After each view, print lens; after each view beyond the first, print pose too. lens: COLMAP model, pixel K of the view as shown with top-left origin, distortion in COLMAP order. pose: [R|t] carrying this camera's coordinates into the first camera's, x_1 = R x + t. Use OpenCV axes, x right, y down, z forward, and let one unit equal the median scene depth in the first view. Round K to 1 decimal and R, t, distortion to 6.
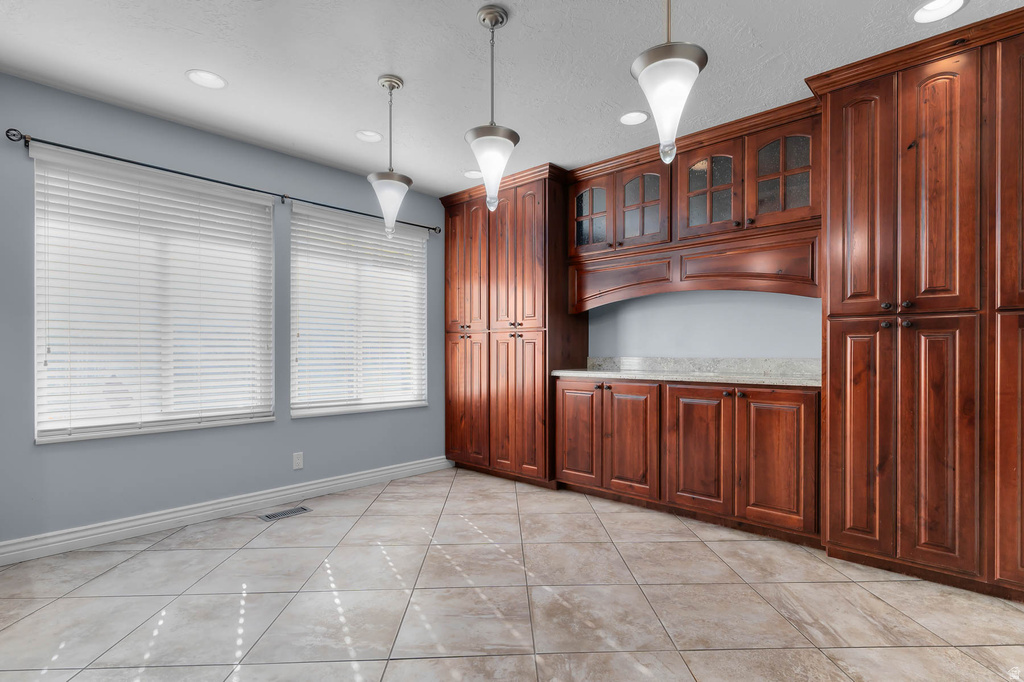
lens RADIAL K [[499.4, 0, 517.2], [0, 499.4, 352.1], [0, 0, 1]] dist [-0.001869, 0.000076]
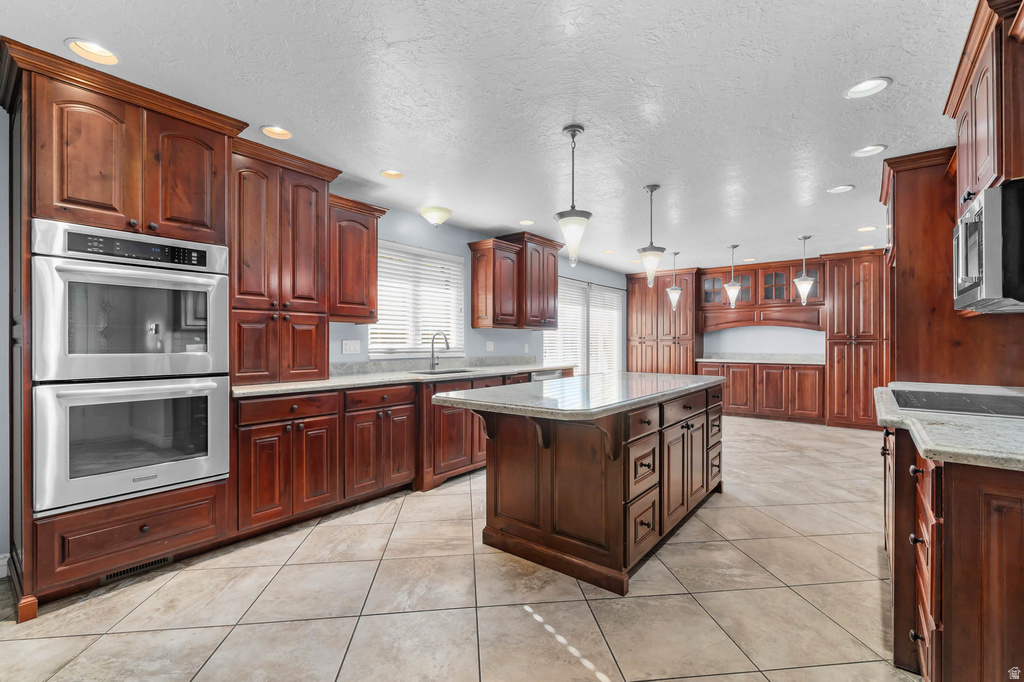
lens RADIAL K [[445.4, 0, 512.0], [0, 445.4, 341.0], [0, 0, 1]] dist [0.001454, -0.000043]
pose [[0.997540, 0.000567, 0.070092, -1.187325], [-0.000199, 0.999986, -0.005254, -0.044261], [-0.070094, 0.005227, 0.997527, -1.235336]]
